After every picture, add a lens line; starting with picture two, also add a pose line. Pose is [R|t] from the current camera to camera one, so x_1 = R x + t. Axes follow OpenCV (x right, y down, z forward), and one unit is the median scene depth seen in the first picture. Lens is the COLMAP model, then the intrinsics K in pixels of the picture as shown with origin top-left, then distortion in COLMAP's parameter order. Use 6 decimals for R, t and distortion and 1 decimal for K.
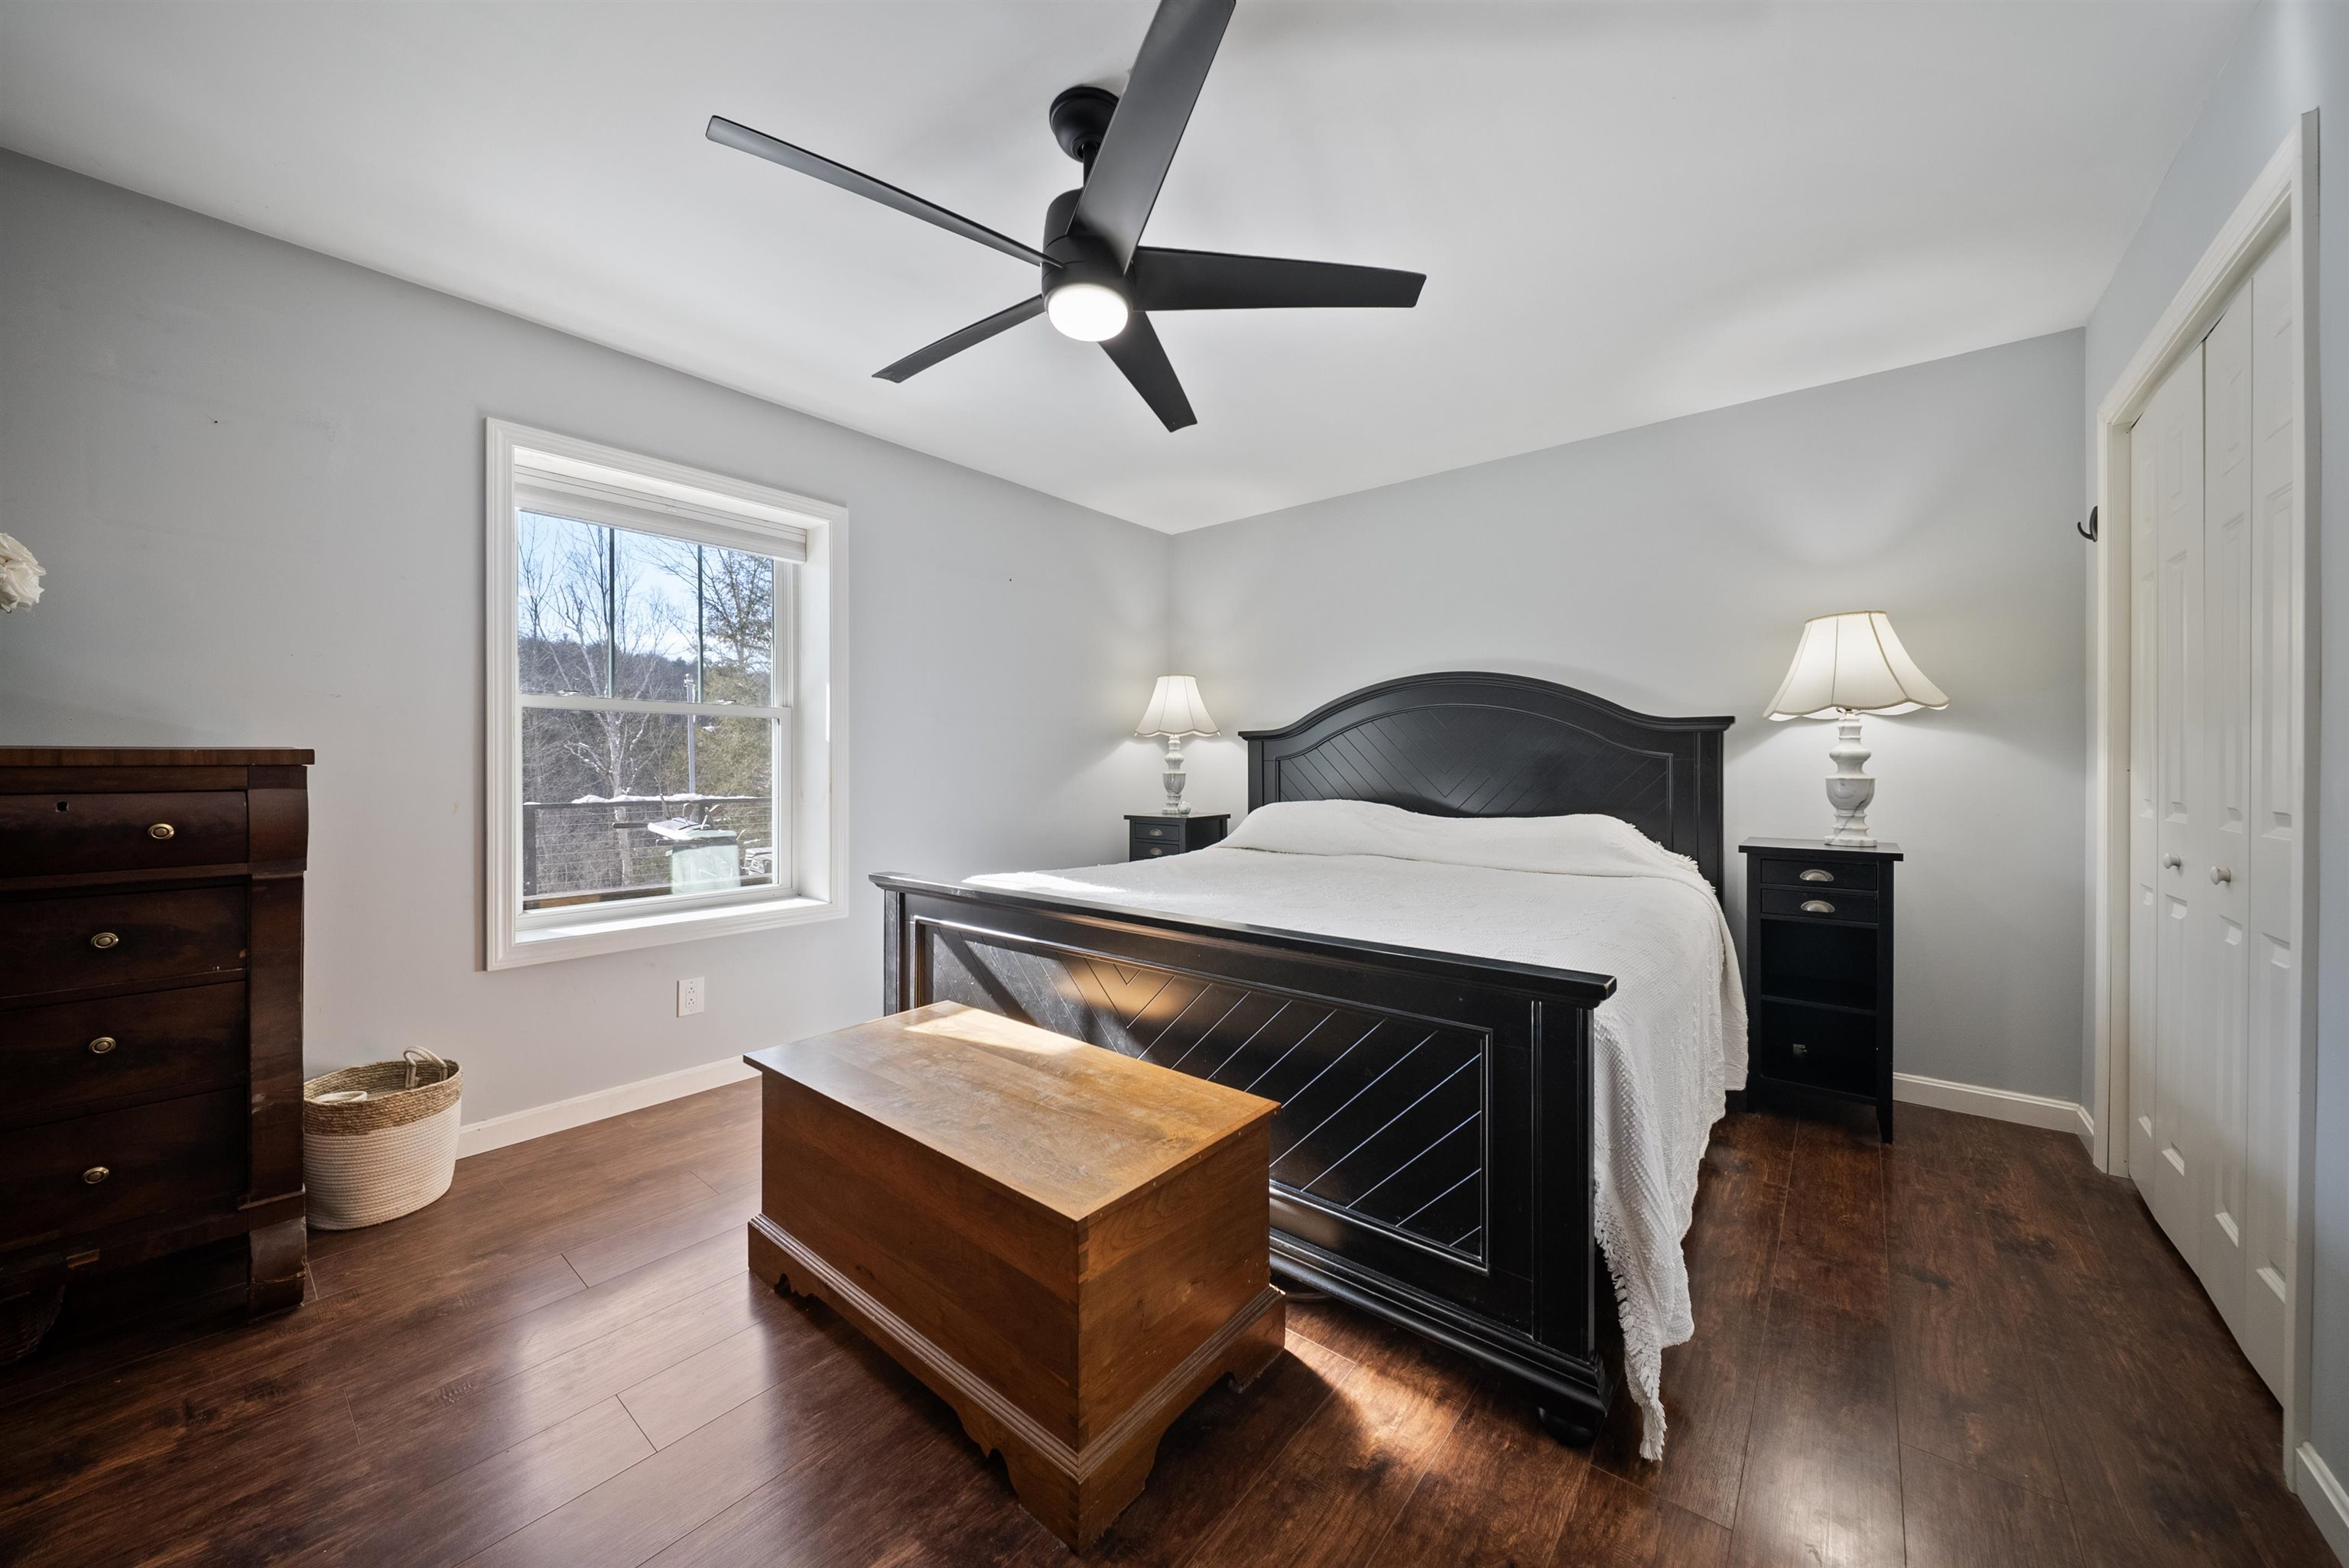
lens RADIAL K [[823.9, 0, 1167.5], [0, 823.9, 769.3], [0, 0, 1]] dist [0.001329, -0.000050]
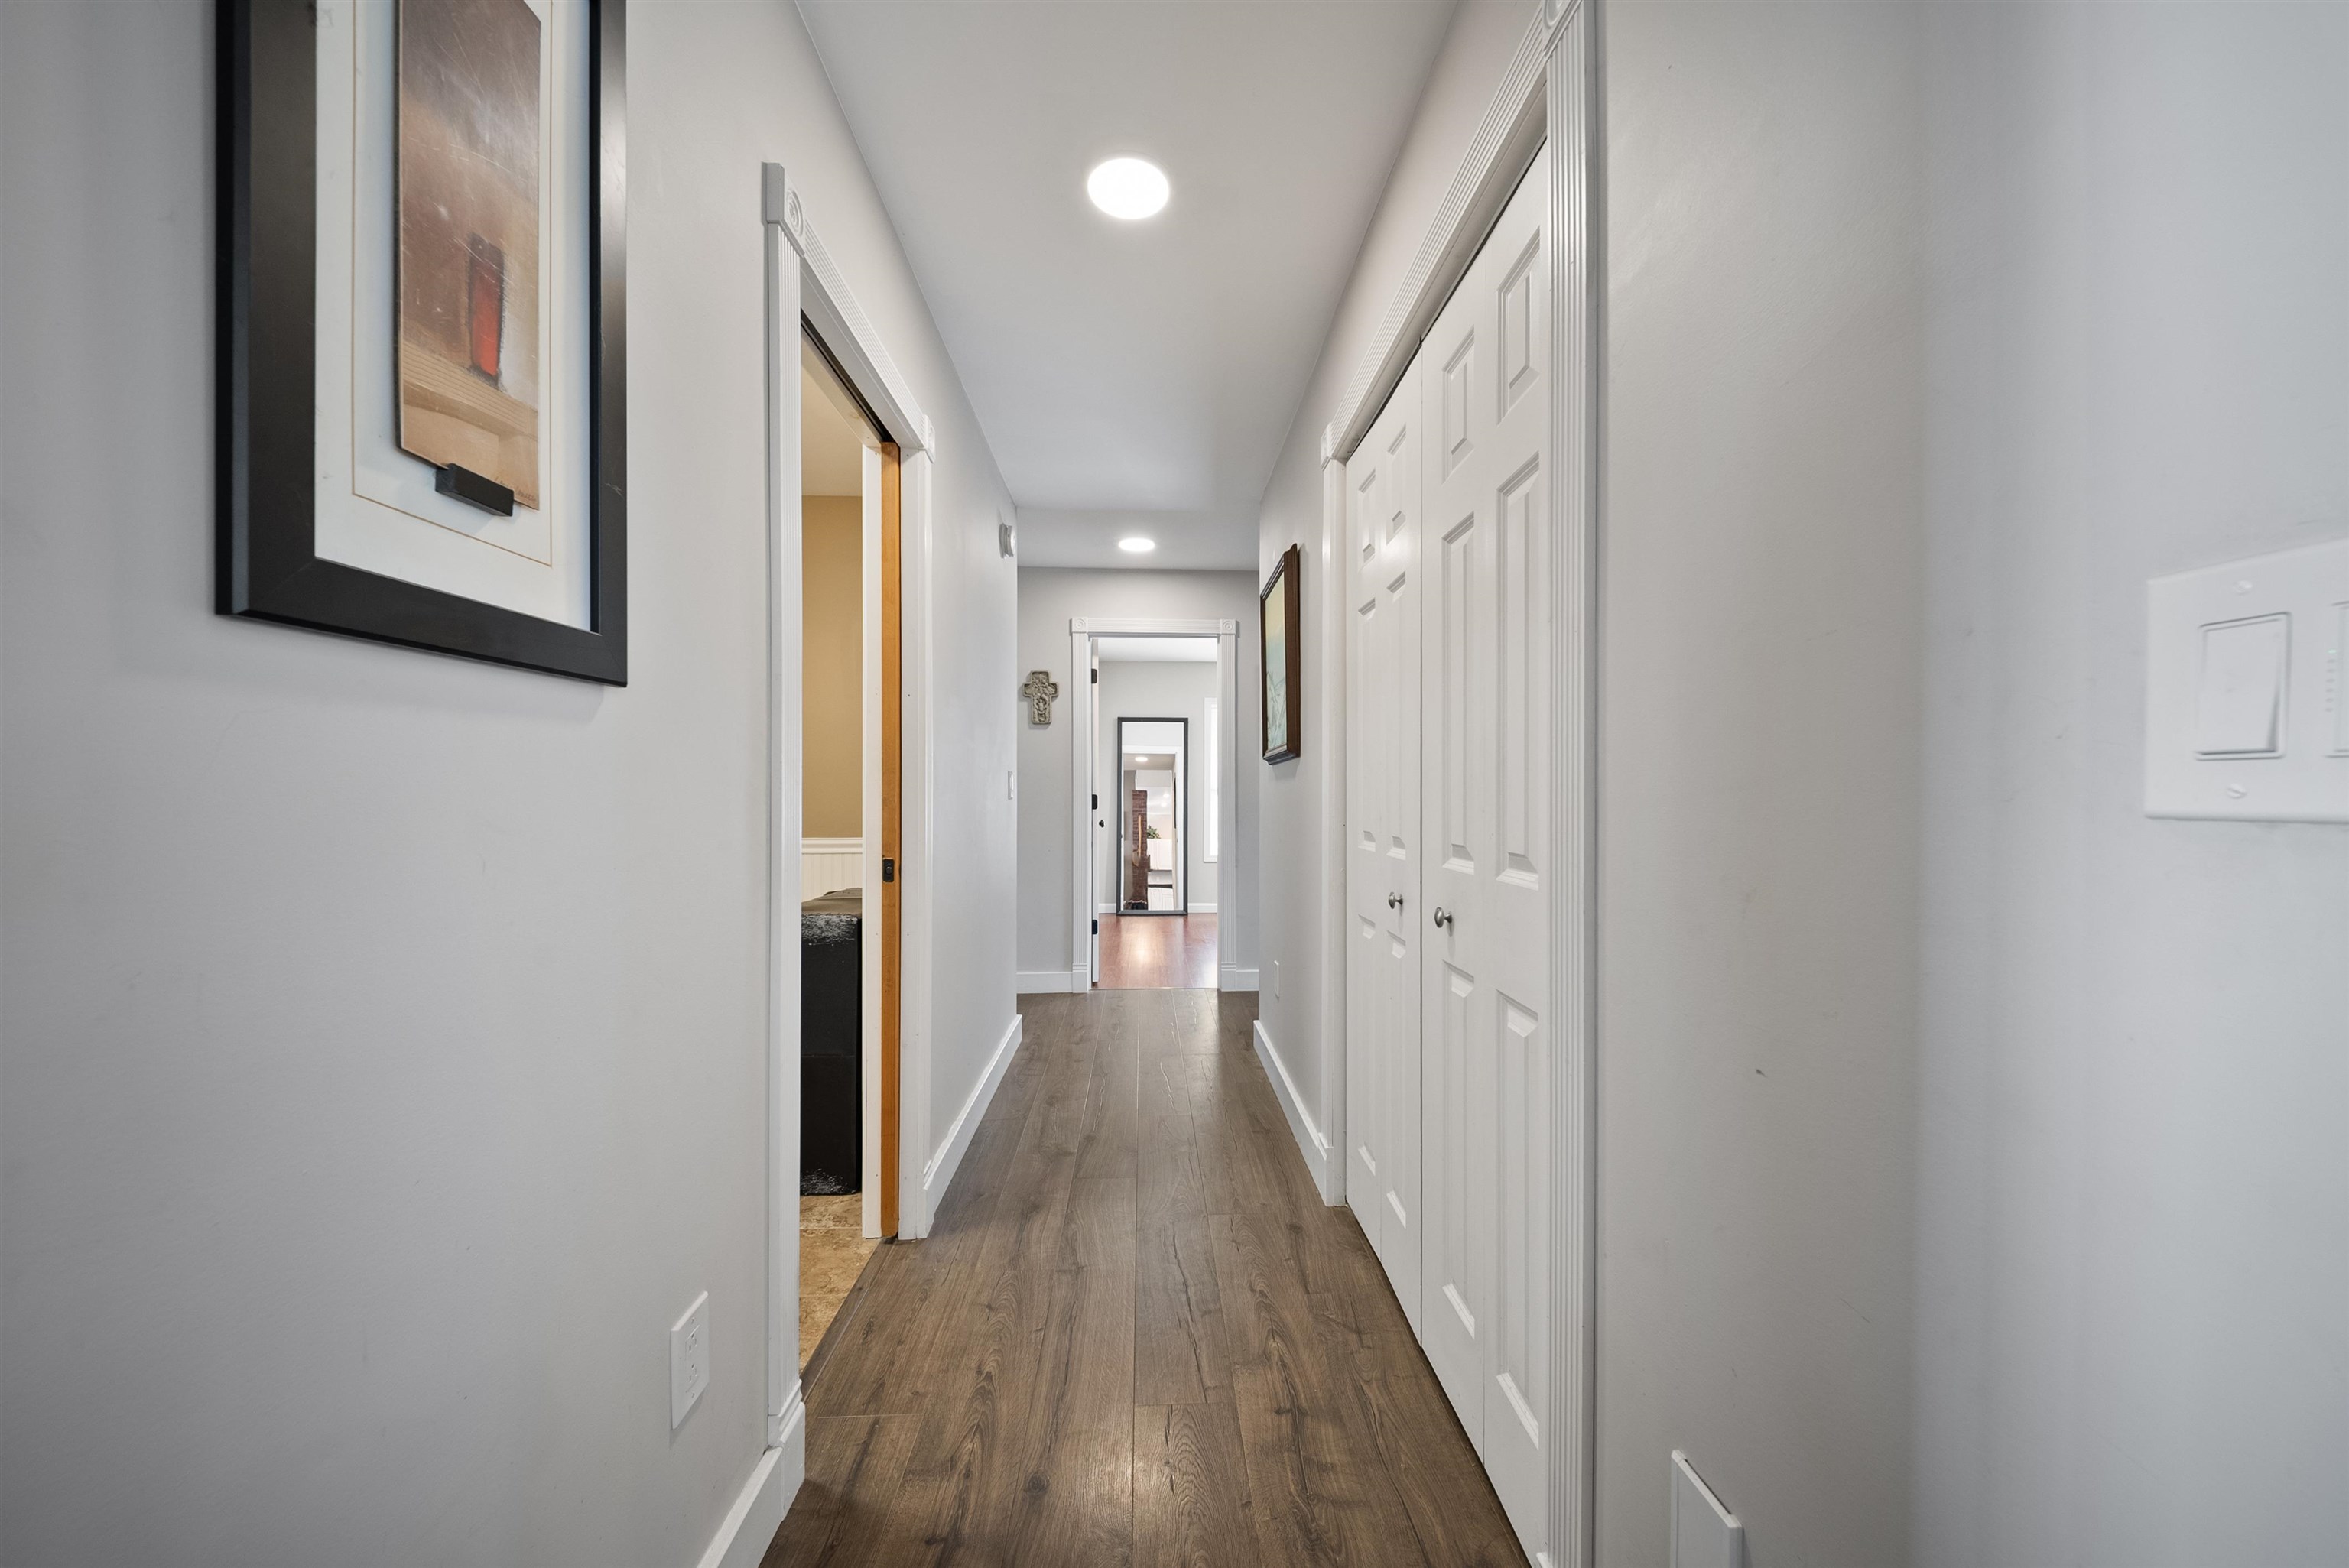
lens RADIAL K [[813.7, 0, 1174.5], [0, 813.7, 784.0], [0, 0, 1]] dist [0.002561, -0.004947]
pose [[0.741272, 0.008528, 0.671151, 0.459546], [0.008152, 0.999731, -0.021706, -0.003203], [-0.671155, 0.021562, 0.741003, 0.547788]]
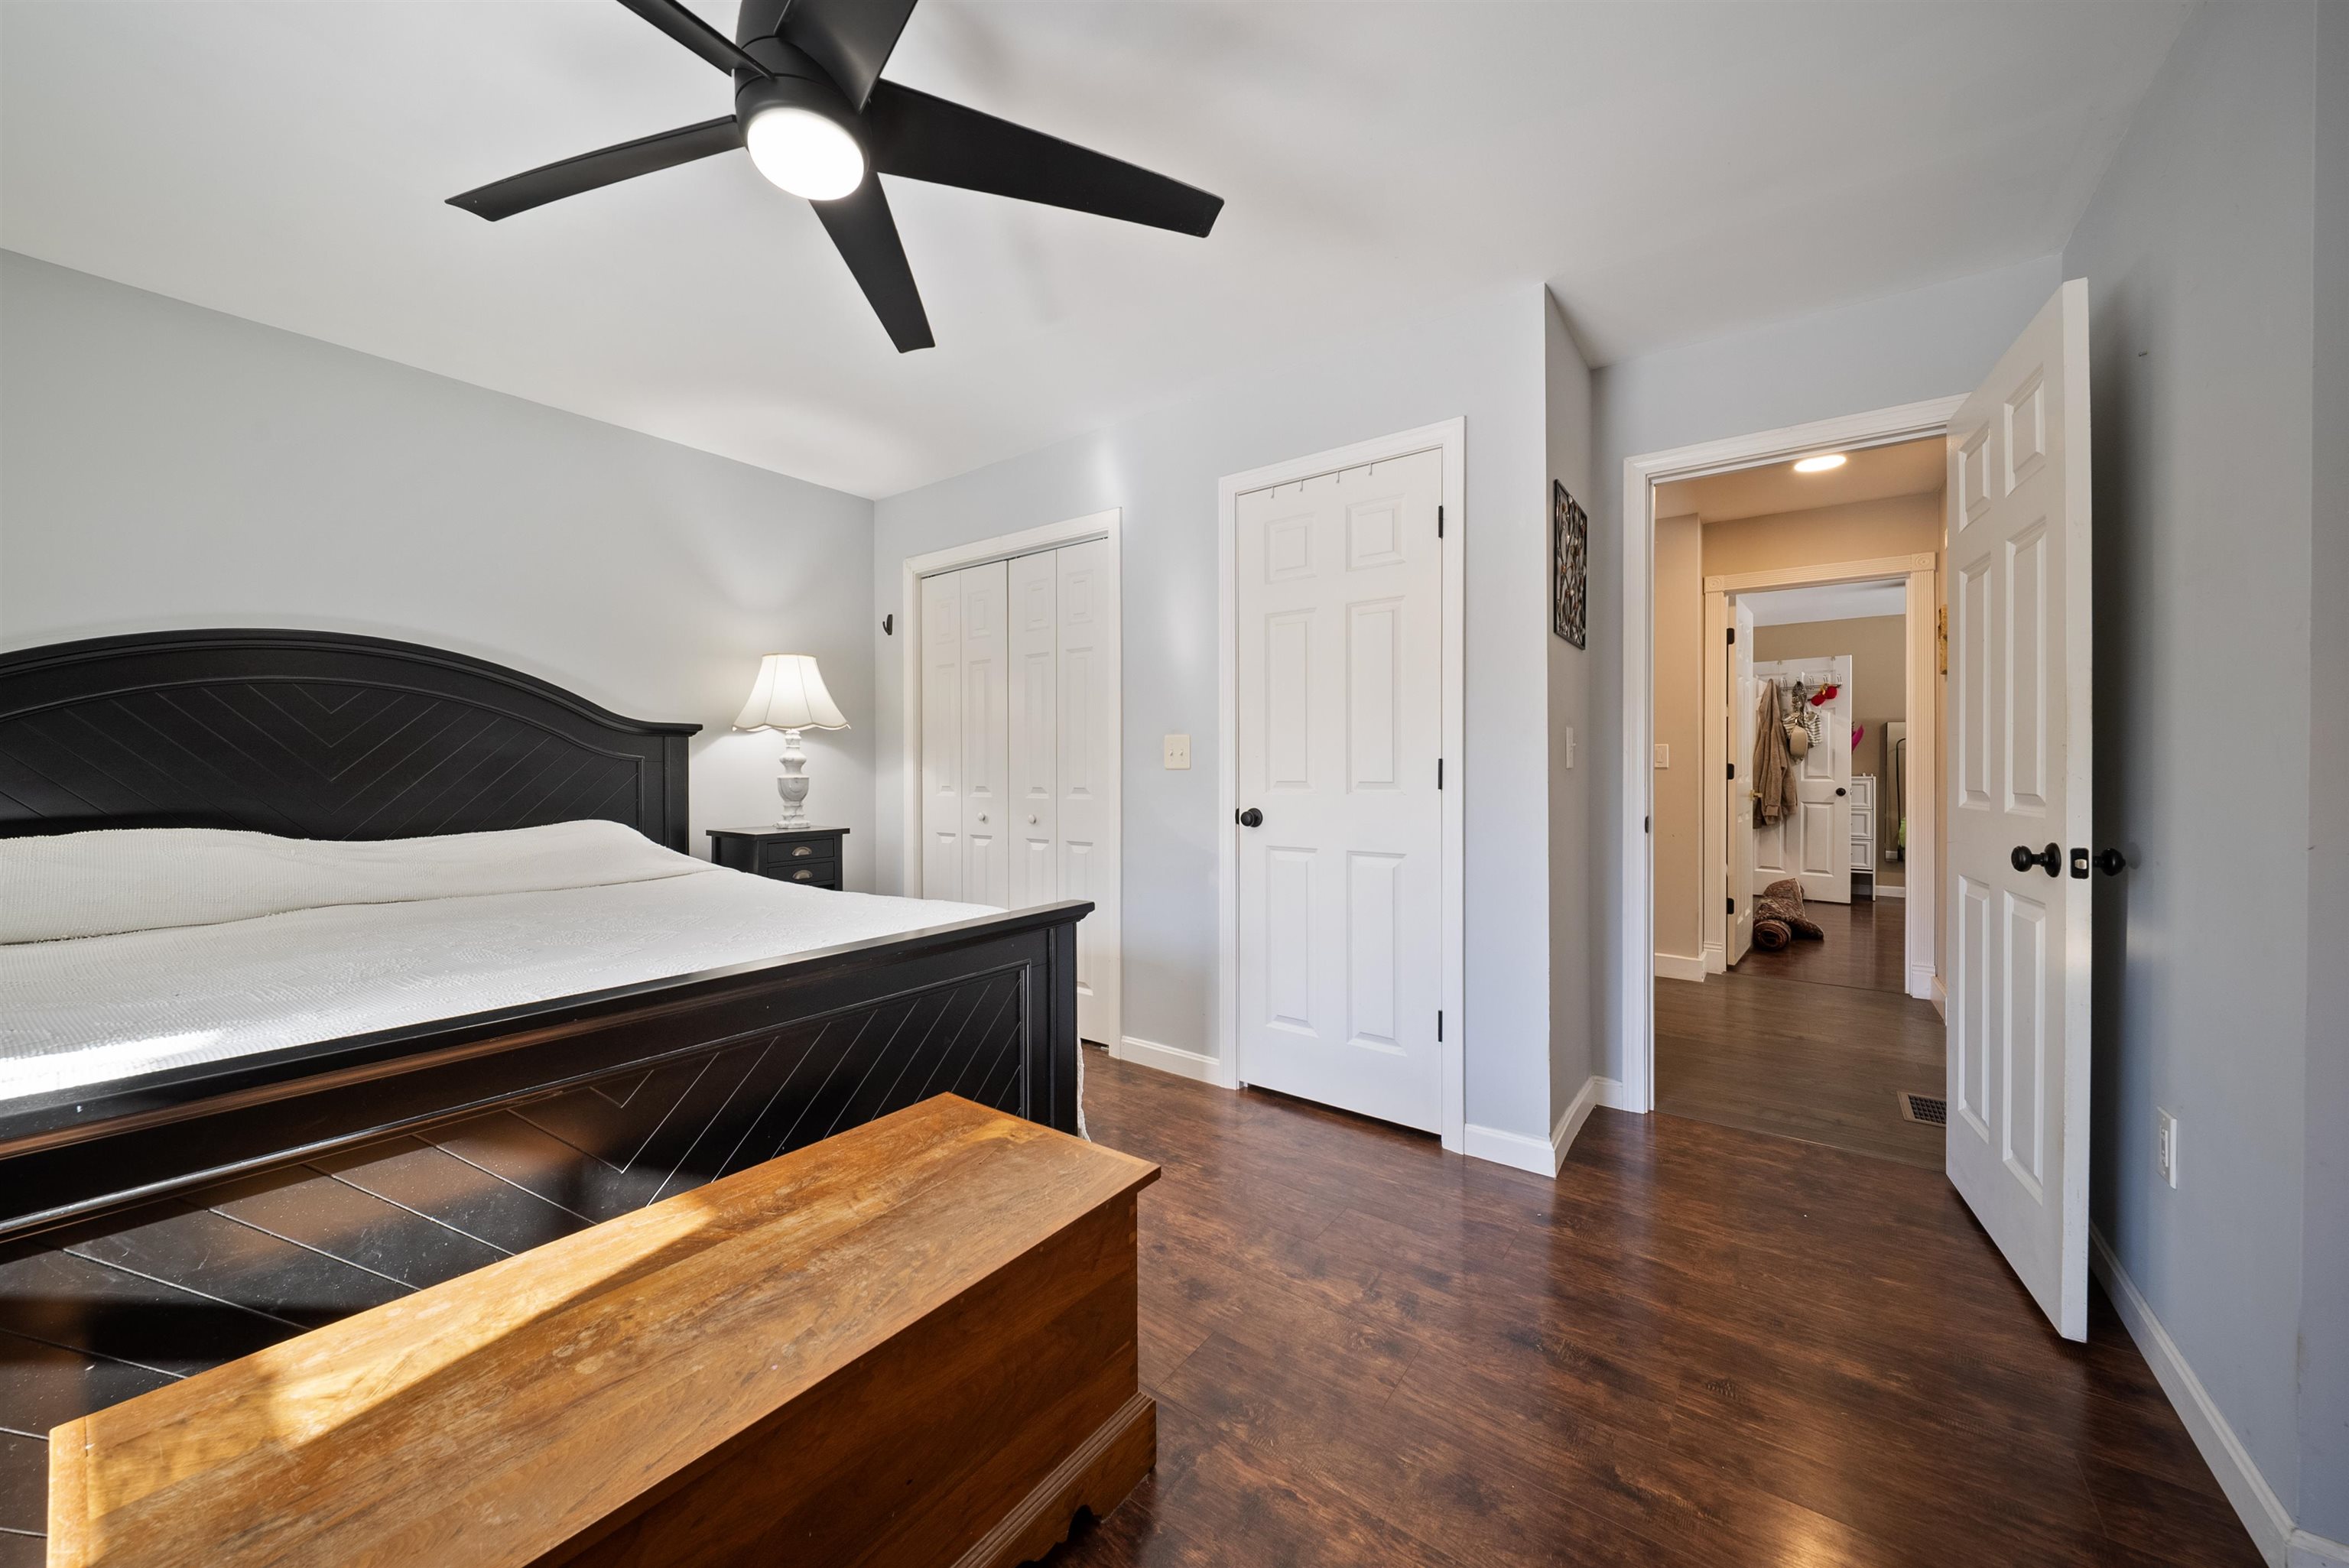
lens RADIAL K [[829.9, 0, 1193.1], [0, 829.9, 765.3], [0, 0, 1]] dist [-0.001211, -0.005791]
pose [[-0.069276, 0.002127, 0.997595, -0.694270], [0.007377, 0.999971, -0.001619, -0.001896], [-0.997570, 0.007247, -0.069290, 0.568653]]
